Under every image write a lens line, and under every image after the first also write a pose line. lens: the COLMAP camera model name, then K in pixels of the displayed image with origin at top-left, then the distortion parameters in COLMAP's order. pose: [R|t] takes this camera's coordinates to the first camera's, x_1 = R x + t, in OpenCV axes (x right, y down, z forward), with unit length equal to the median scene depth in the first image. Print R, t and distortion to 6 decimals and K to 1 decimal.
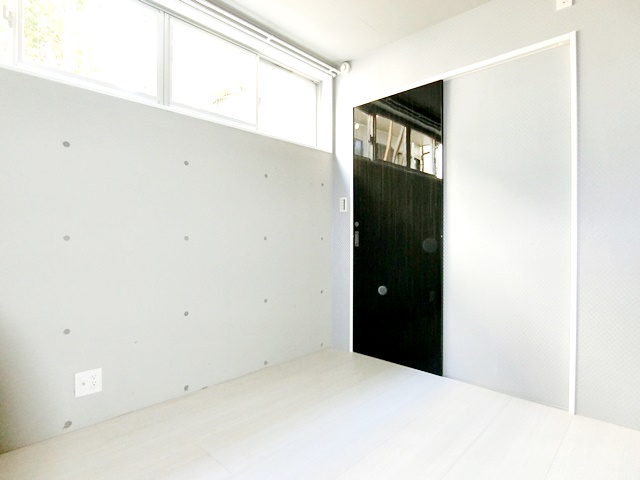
lens RADIAL K [[354.2, 0, 317.5], [0, 354.2, 240.7], [0, 0, 1]] dist [-0.018059, 0.003324]
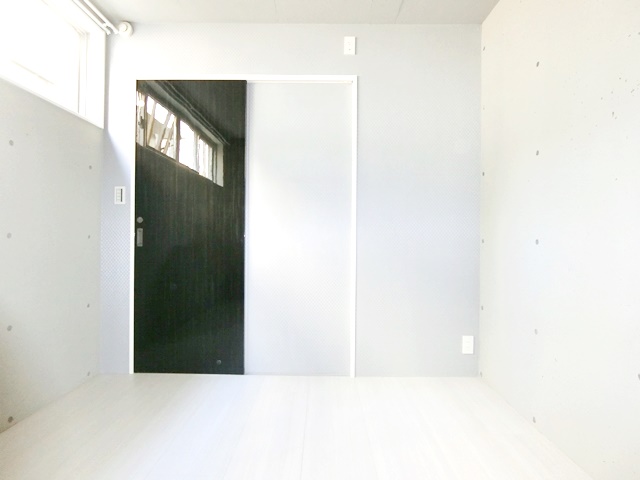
lens RADIAL K [[354.2, 0, 319.1], [0, 354.2, 239.8], [0, 0, 1]] dist [-0.018059, 0.003324]
pose [[0.730101, 0.002372, 0.683336, -0.149459], [-0.003958, 0.999992, 0.000758, -0.001875], [-0.683328, -0.003258, 0.730104, 0.097721]]
